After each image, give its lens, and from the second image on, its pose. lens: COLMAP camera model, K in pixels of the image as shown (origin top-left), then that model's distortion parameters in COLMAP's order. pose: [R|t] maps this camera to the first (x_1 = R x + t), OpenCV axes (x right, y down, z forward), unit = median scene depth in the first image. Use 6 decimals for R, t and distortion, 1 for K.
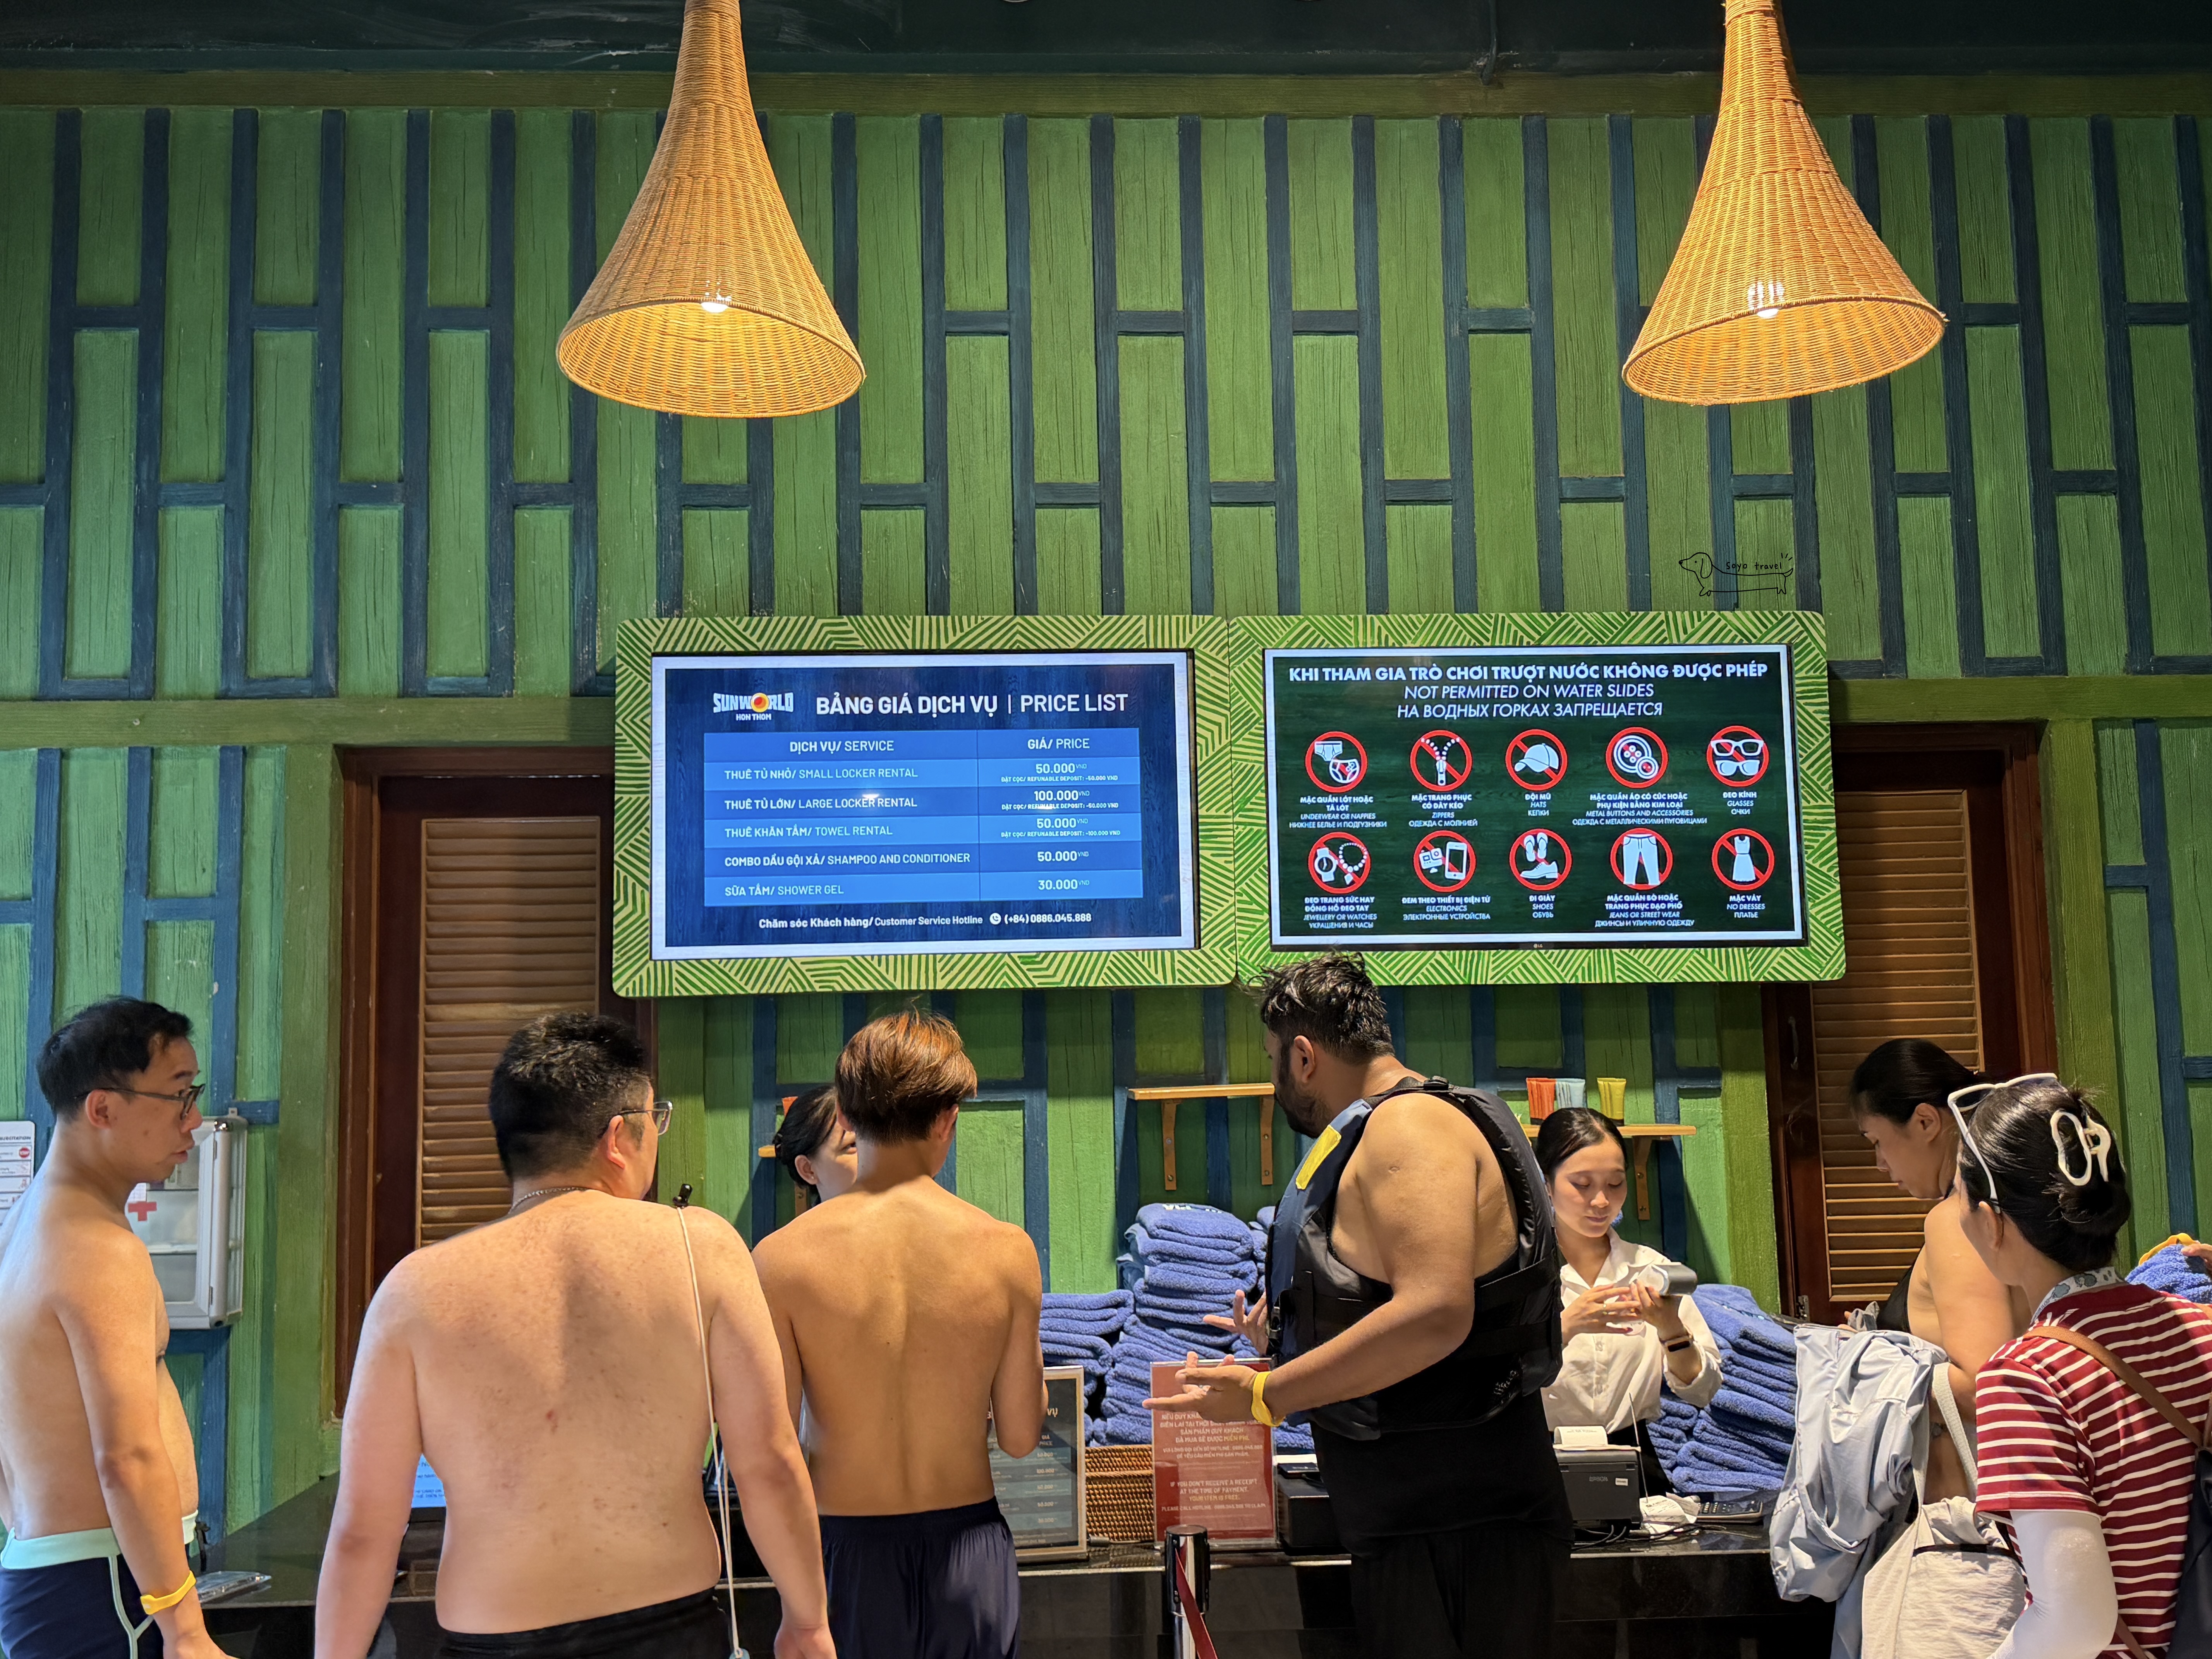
lens RADIAL K [[2216.4, 0, 1126.0], [0, 2216.4, 844.2], [0, 0, 1]] dist [0.156180, 0.000000]
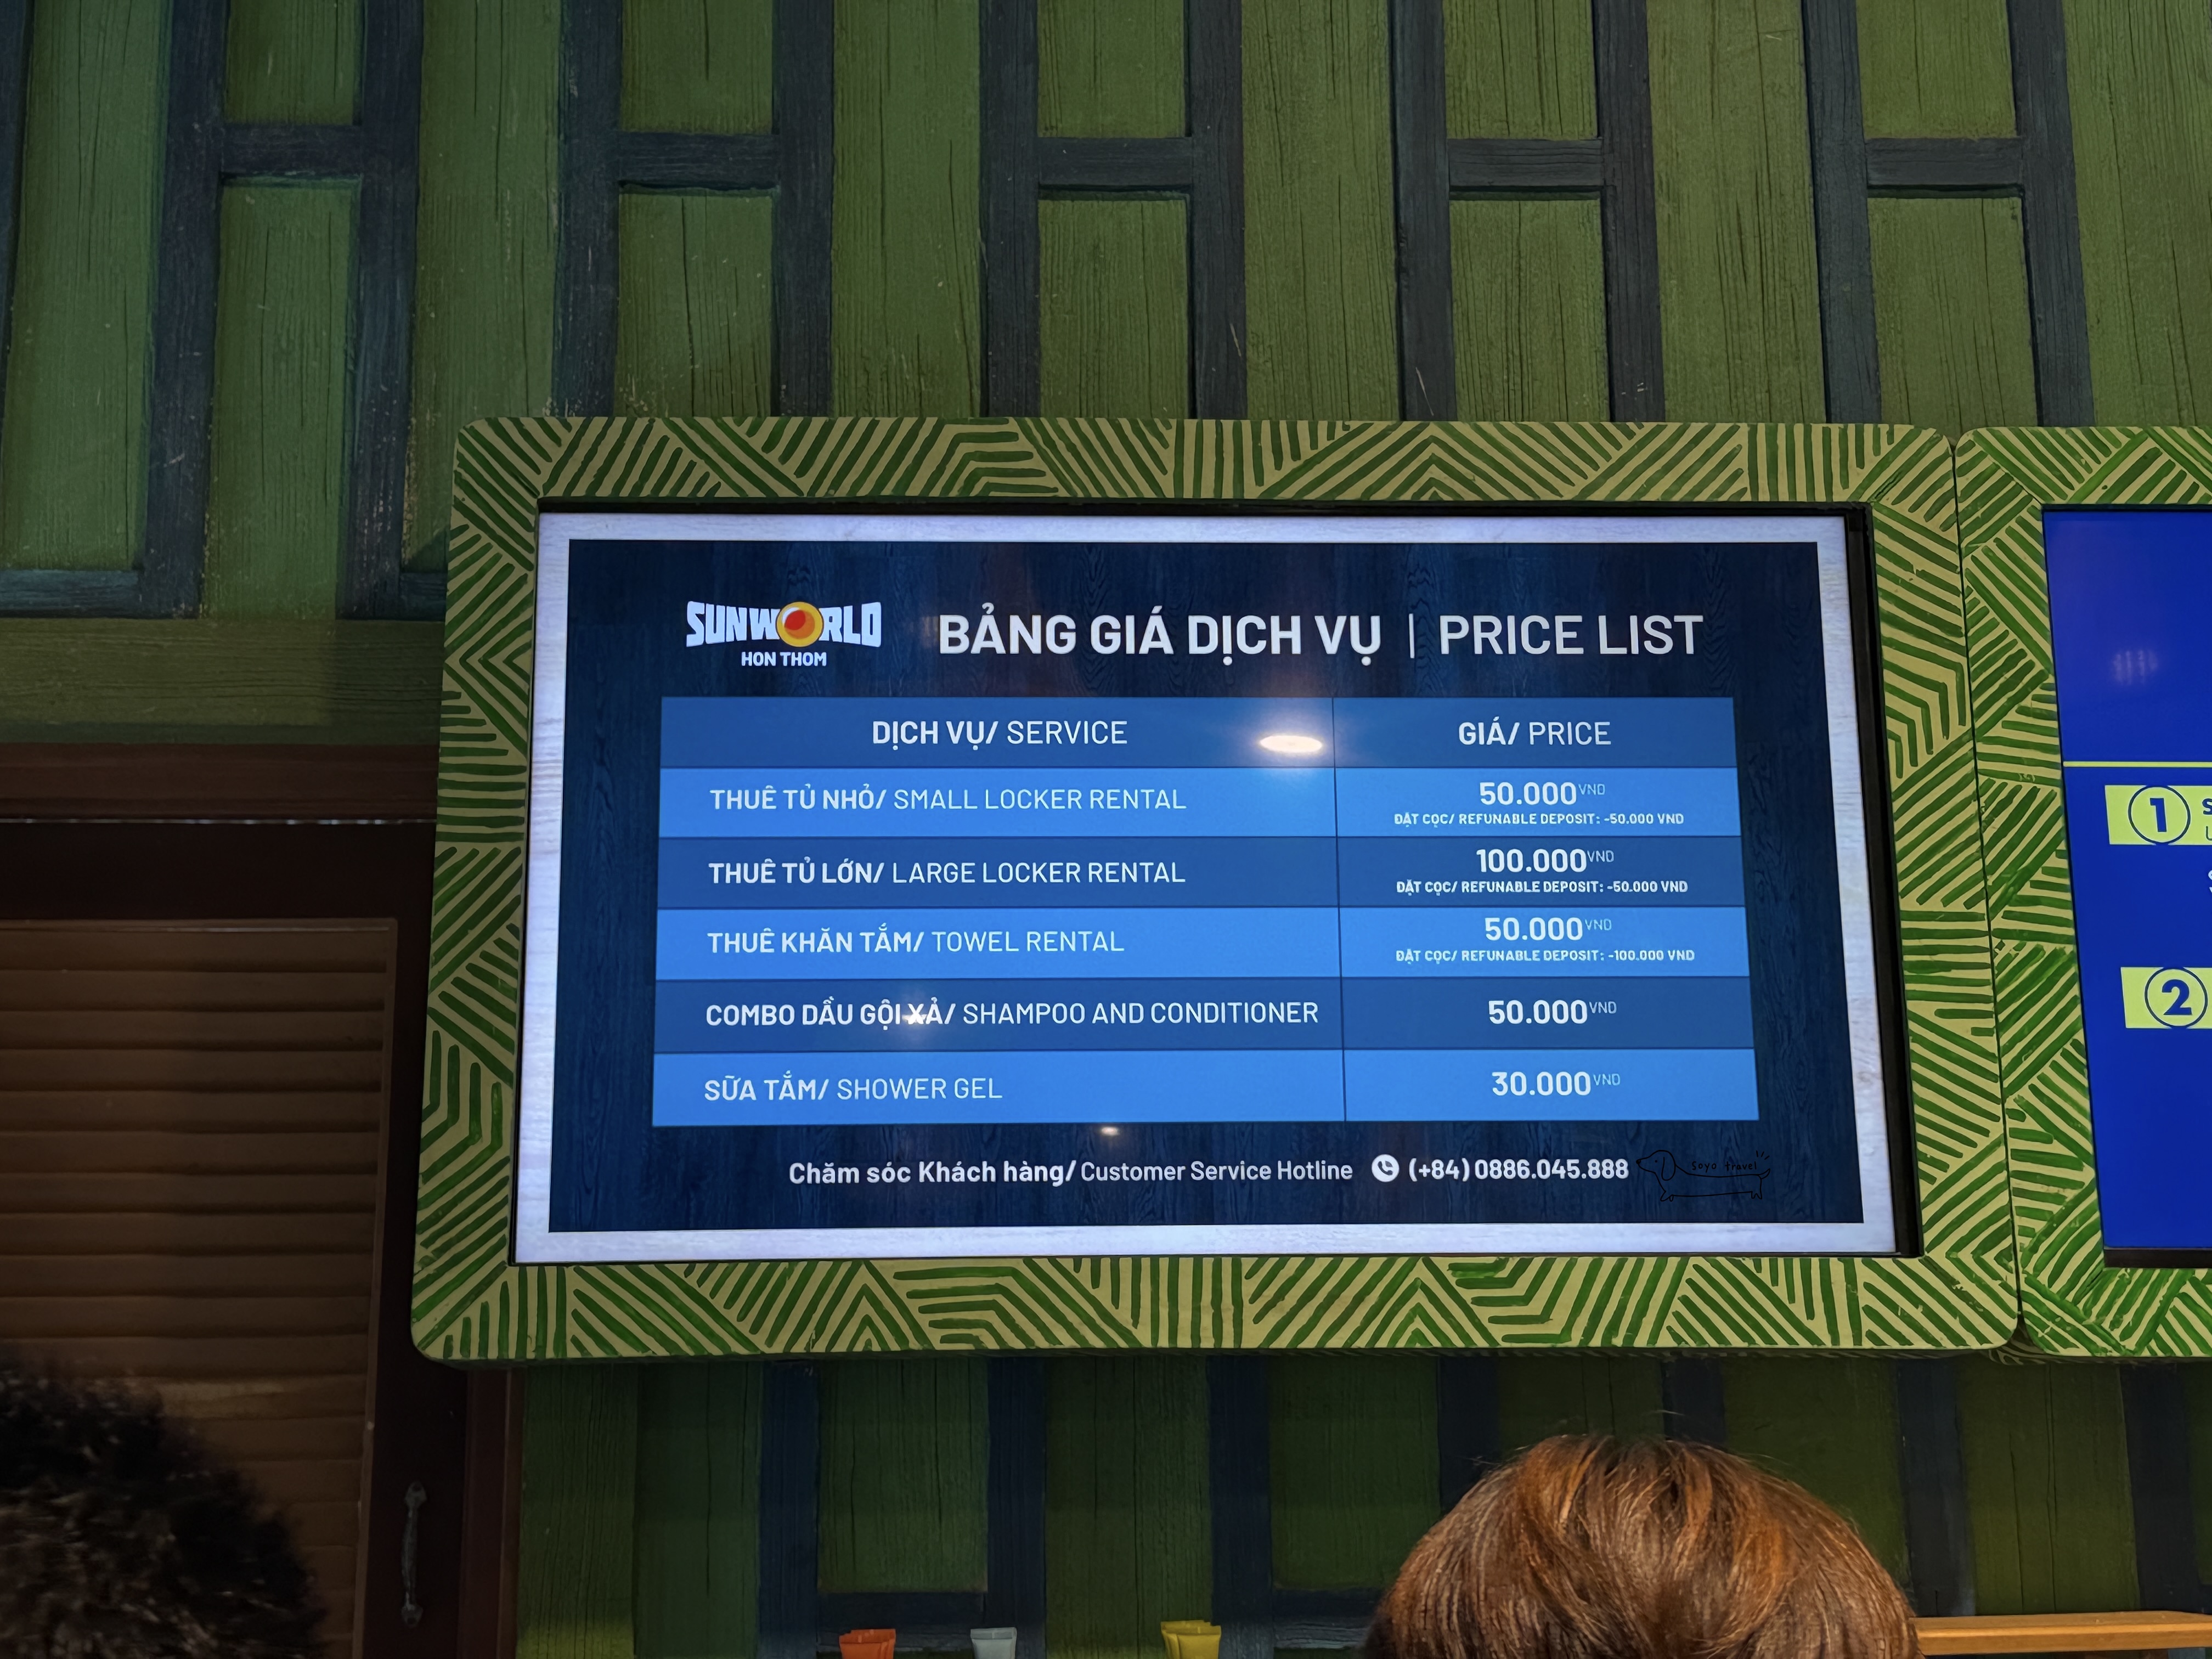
lens RADIAL K [[3049.0, 0, 1099.8], [0, 3049.0, 810.9], [0, 0, 1]] dist [0.122761, 0.000000]
pose [[0.999918, 0.008793, -0.009343, -0.104098], [-0.009847, 0.992773, -0.119606, 0.035736], [0.008223, 0.119688, 0.992778, 0.452079]]
